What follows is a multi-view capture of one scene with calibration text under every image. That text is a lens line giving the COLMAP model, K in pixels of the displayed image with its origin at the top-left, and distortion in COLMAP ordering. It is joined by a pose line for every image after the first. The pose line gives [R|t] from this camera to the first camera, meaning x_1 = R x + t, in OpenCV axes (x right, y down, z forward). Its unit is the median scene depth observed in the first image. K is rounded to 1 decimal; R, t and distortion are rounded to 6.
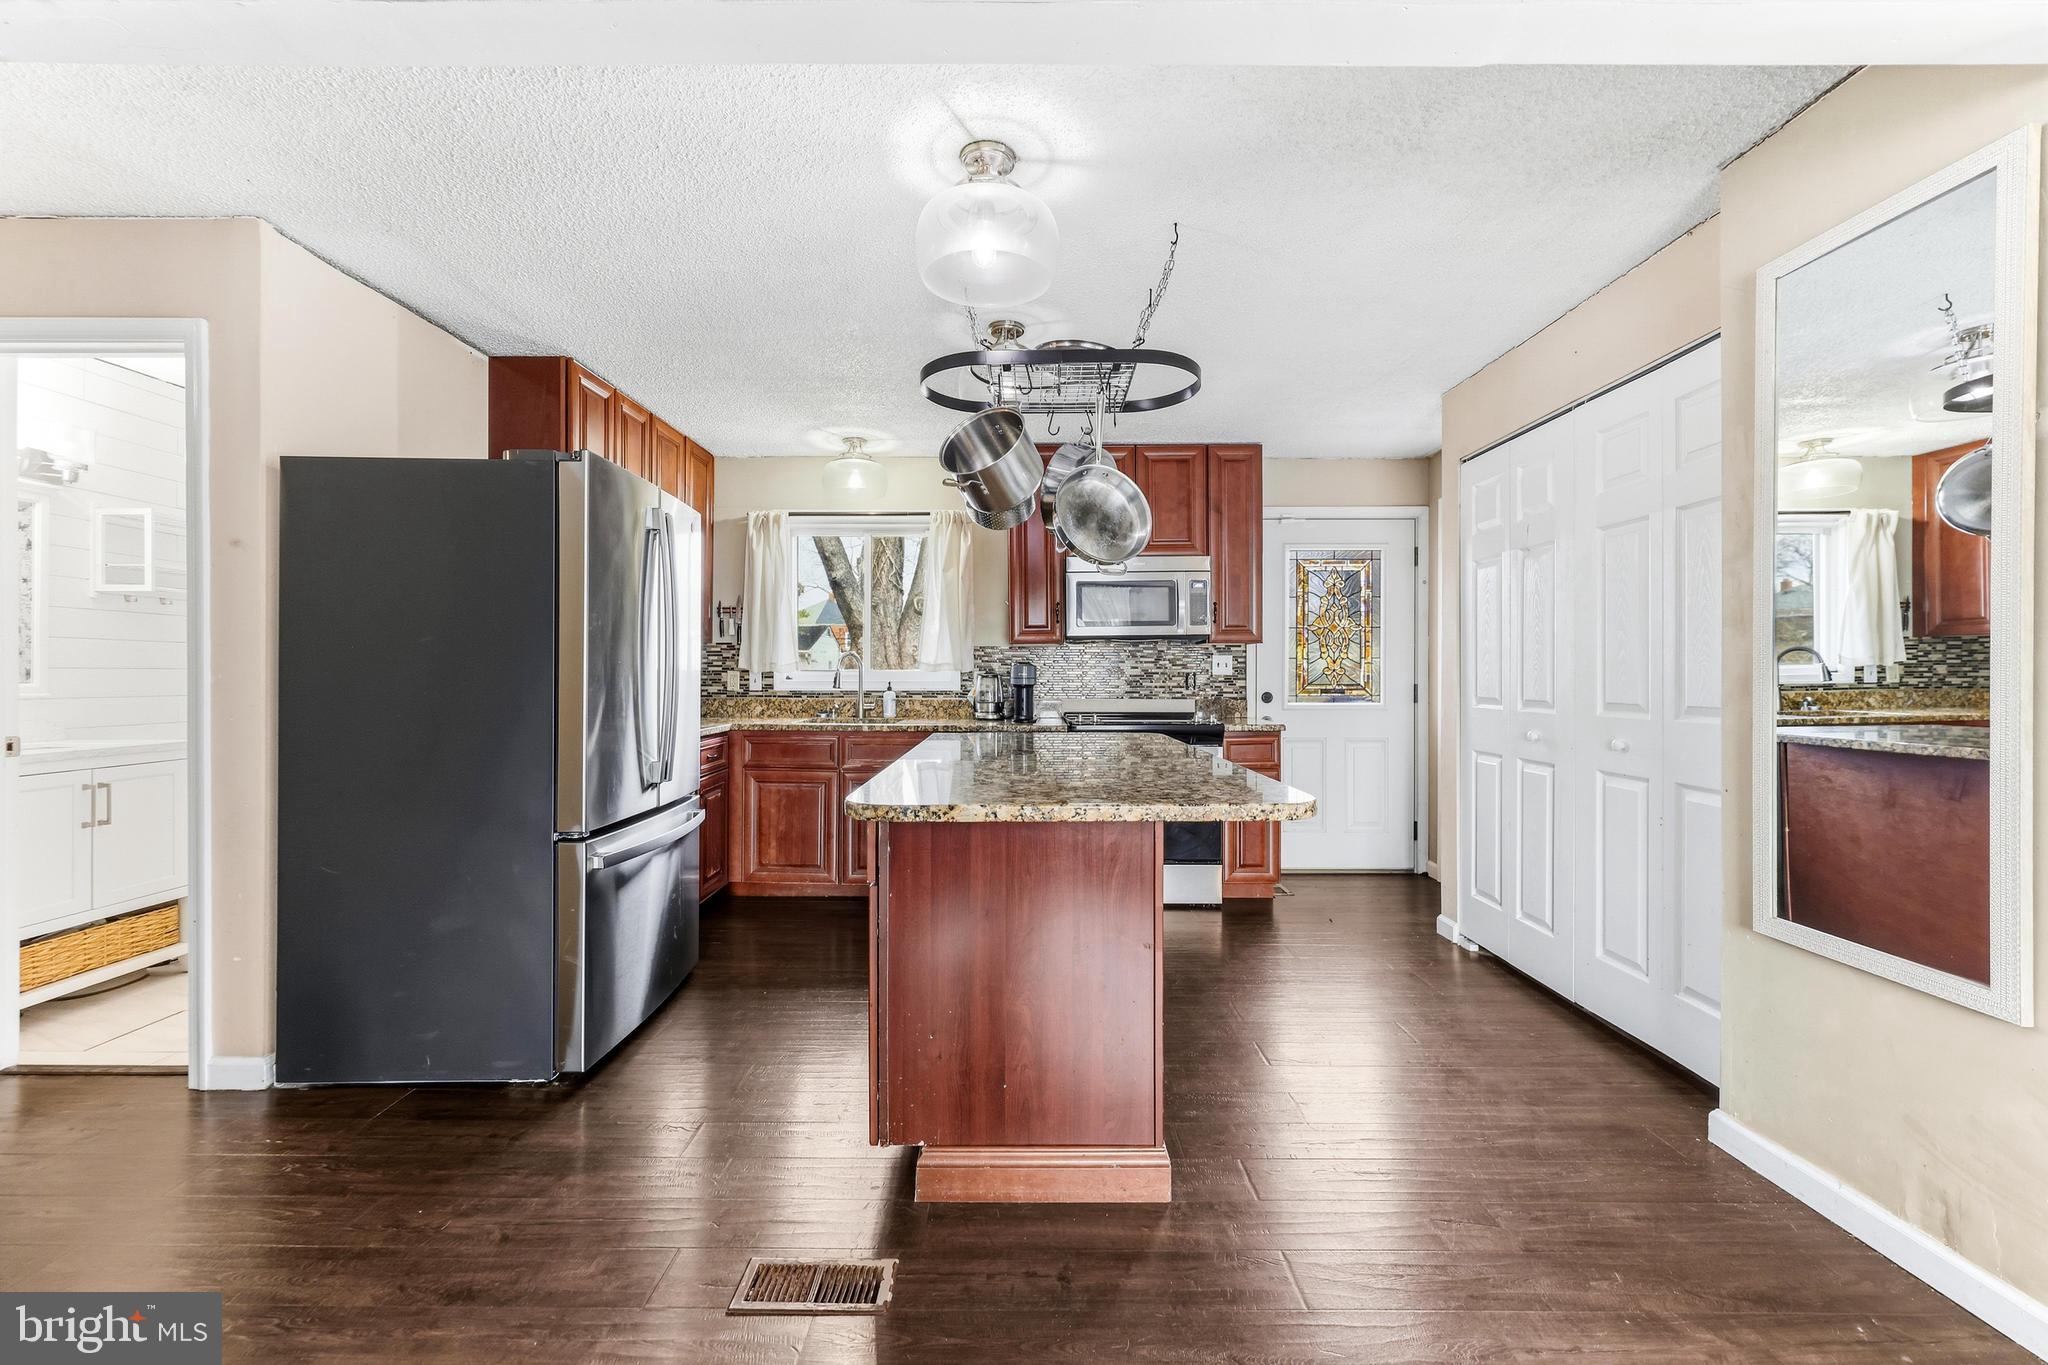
lens RADIAL K [[816.3, 0, 1020.0], [0, 816.3, 684.4], [0, 0, 1]] dist [-0.004190, -0.000348]
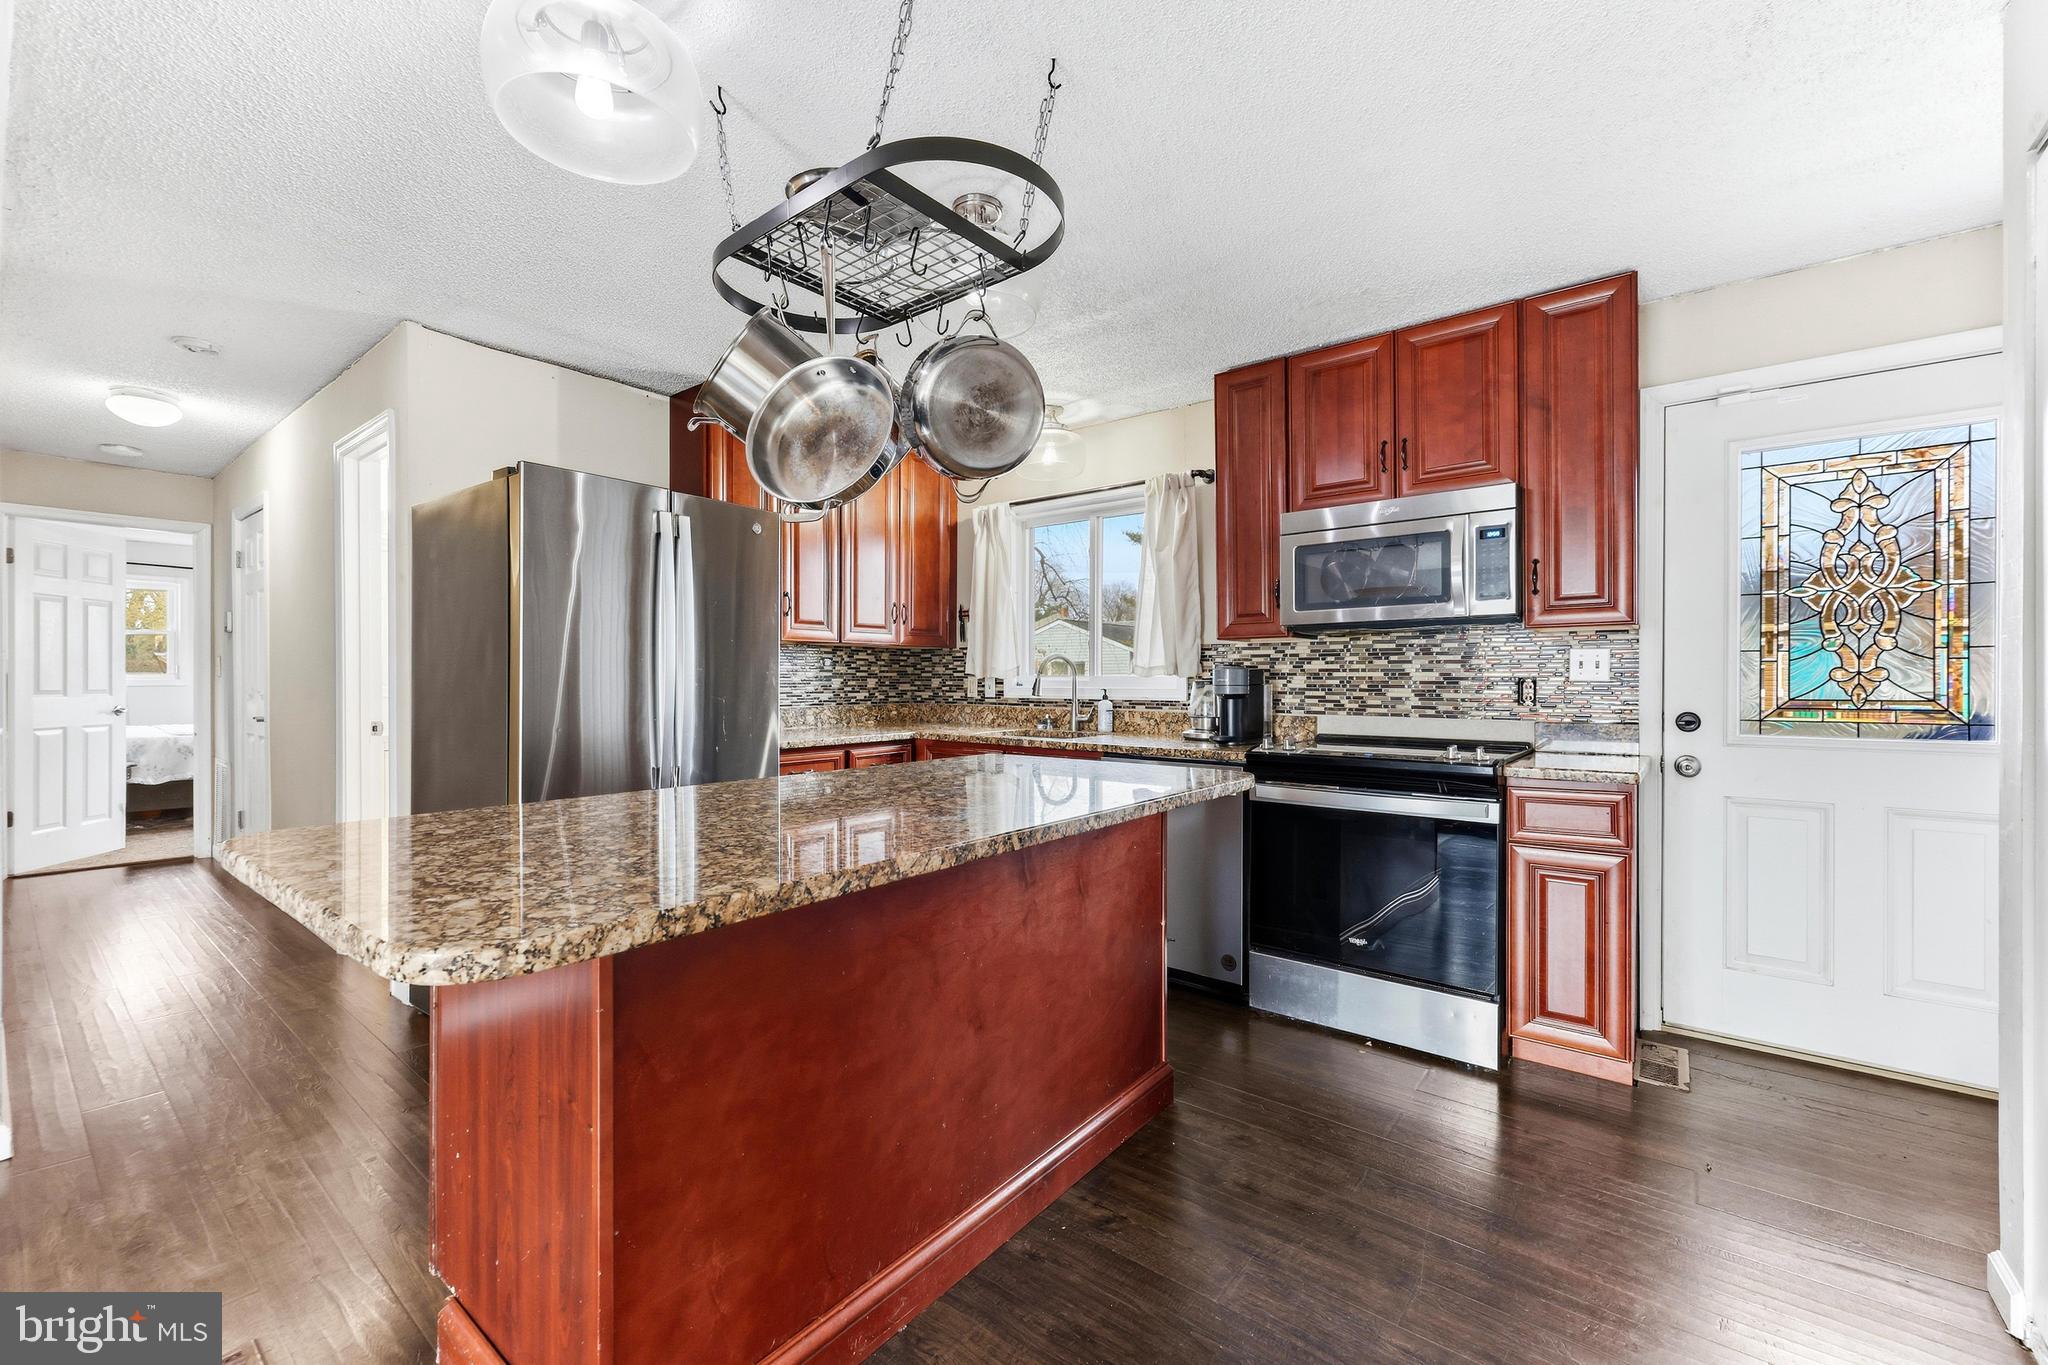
lens RADIAL K [[839.8, 0, 1024.6], [0, 839.8, 681.0], [0, 0, 1]] dist [0.000712, -0.000059]
pose [[0.789056, 0.000901, -0.614320, 0.307787], [-0.009628, 0.999894, -0.010901, -0.001308], [0.614245, 0.014517, 0.788982, 0.274306]]
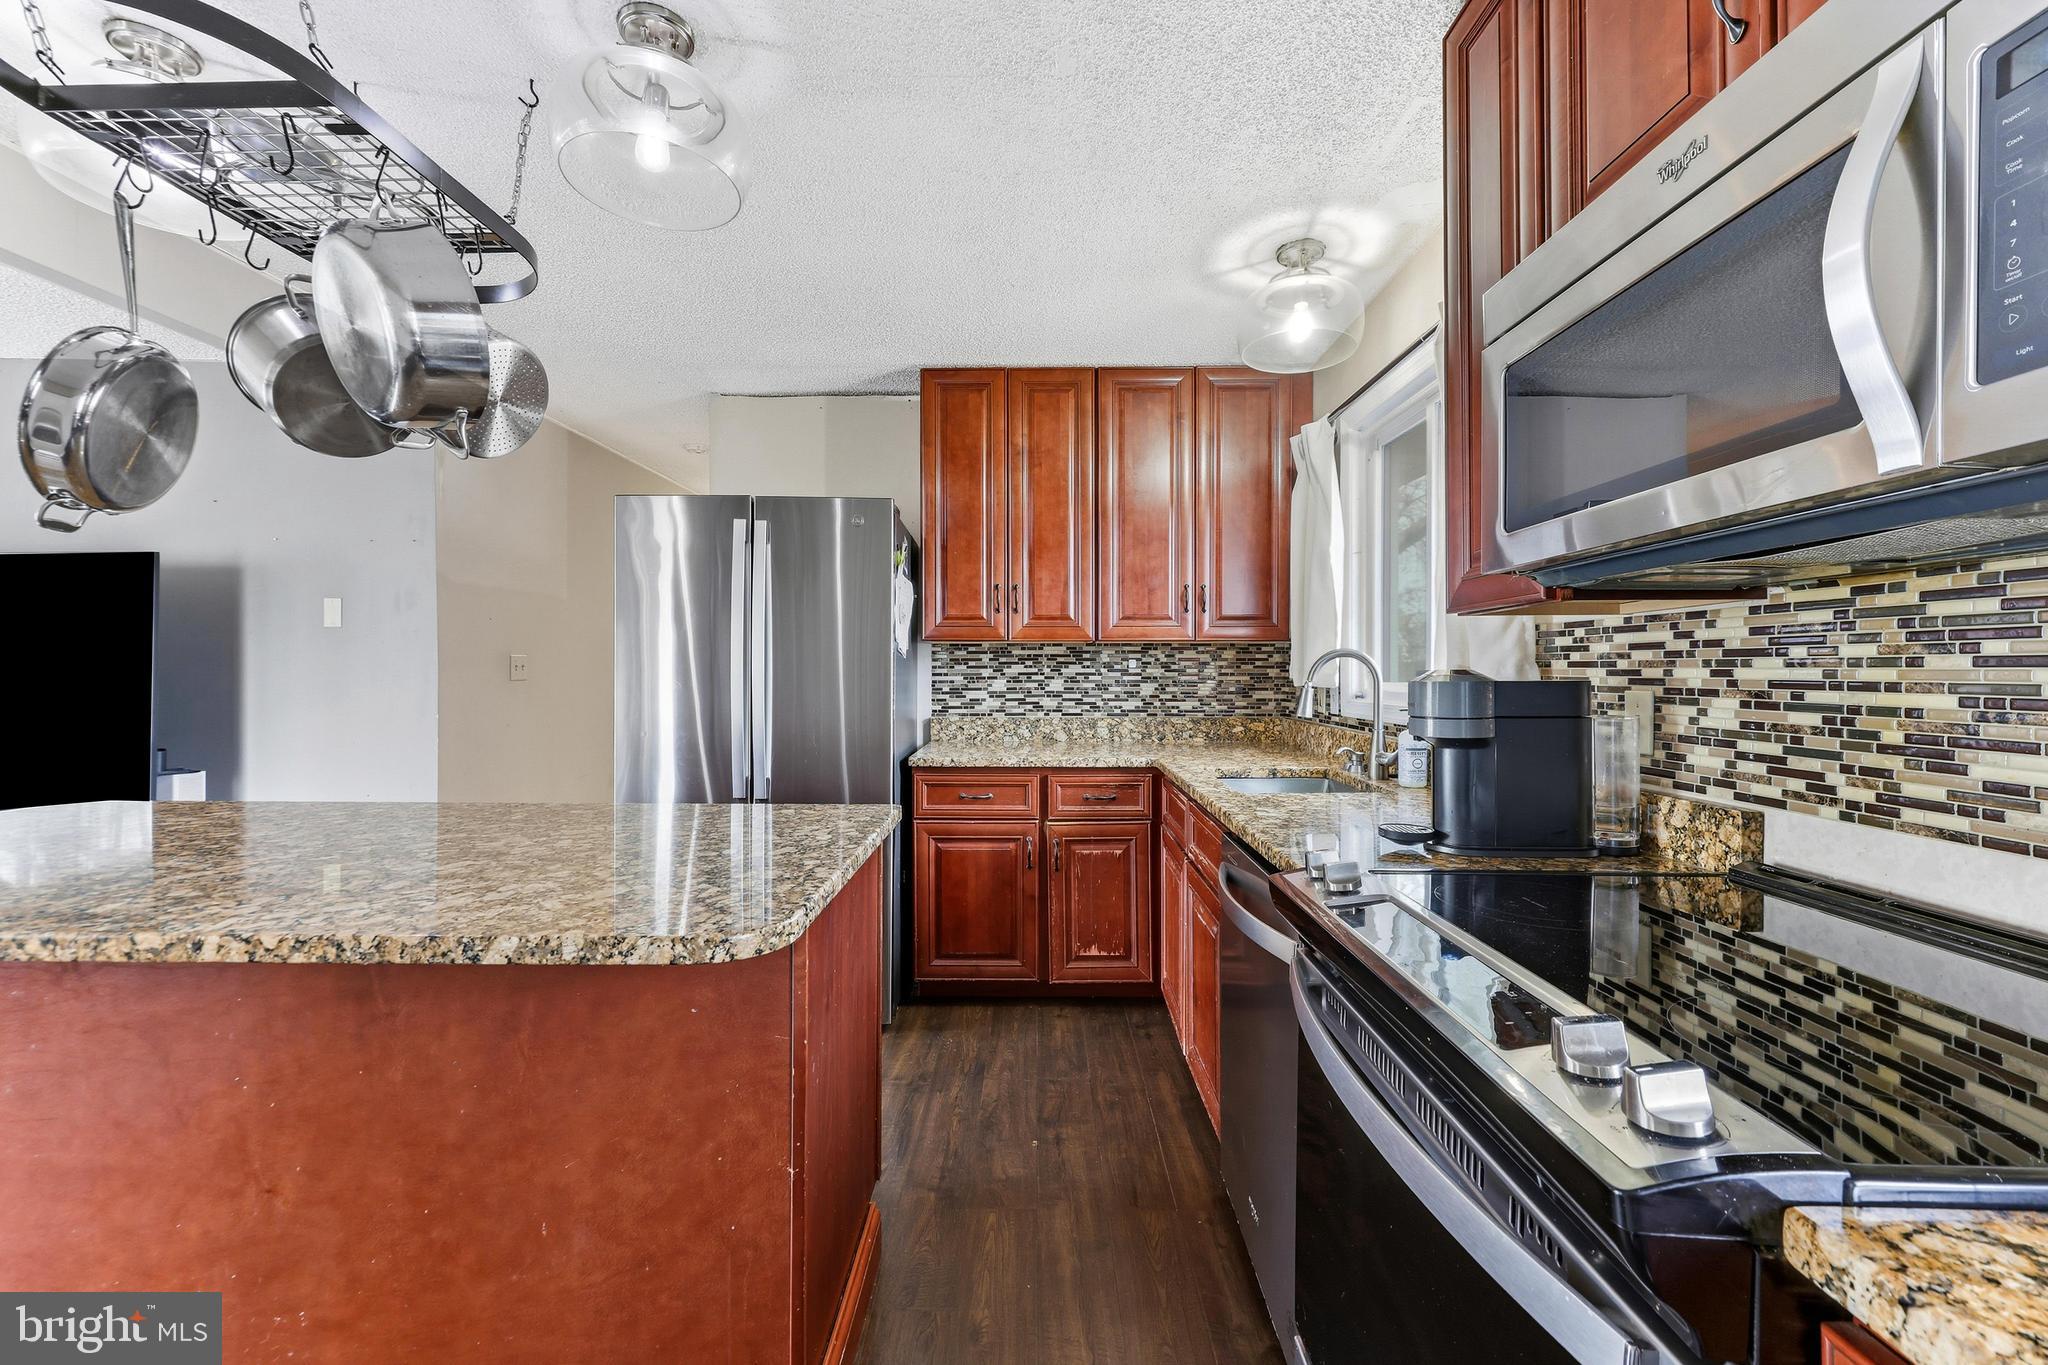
lens RADIAL K [[839.9, 0, 1019.0], [0, 839.9, 665.2], [0, 0, 1]] dist [0.001090, 0.000092]
pose [[-0.018498, -0.007445, -0.999801, 0.329067], [-0.016864, 0.999832, -0.007133, -0.021774], [0.999687, 0.016729, -0.018621, 0.792827]]
